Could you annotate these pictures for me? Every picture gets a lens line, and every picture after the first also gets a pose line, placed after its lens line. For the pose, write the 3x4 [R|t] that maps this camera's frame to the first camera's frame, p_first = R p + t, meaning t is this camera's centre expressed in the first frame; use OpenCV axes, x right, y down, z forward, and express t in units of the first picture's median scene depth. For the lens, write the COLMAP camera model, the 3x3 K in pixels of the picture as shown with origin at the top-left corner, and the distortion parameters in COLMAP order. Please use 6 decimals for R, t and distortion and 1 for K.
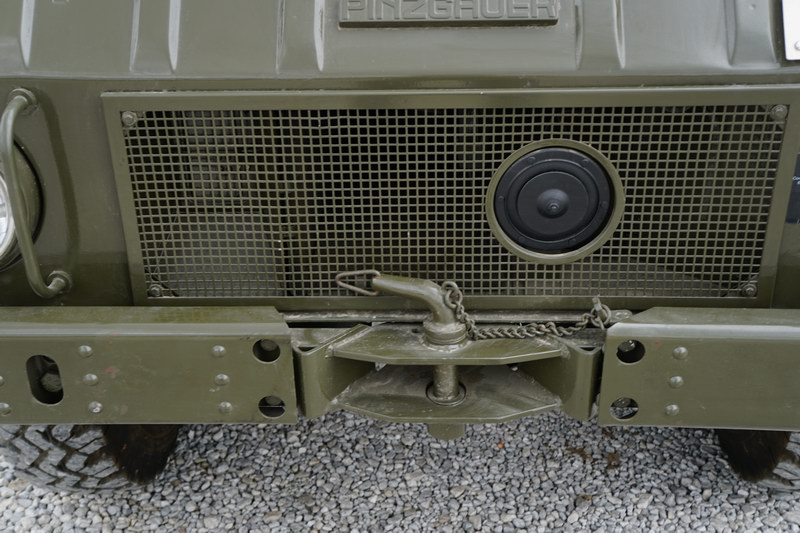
lens RADIAL K [[986.4, 0, 401.3], [0, 986.4, 266.9], [0, 0, 1]] dist [0.094700, 0.000000]
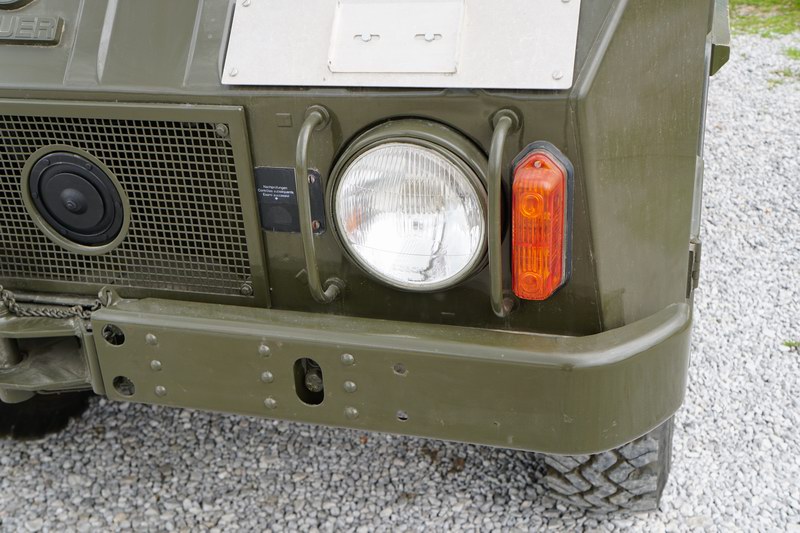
lens RADIAL K [[986.4, 0, 402.3], [0, 986.4, 267.0], [0, 0, 1]] dist [0.094700, 0.000000]
pose [[0.970931, 0.065173, -0.230314, 0.770427], [-0.066774, 0.997768, 0.000844, -0.014275], [0.229855, 0.014560, 0.973116, -0.031229]]
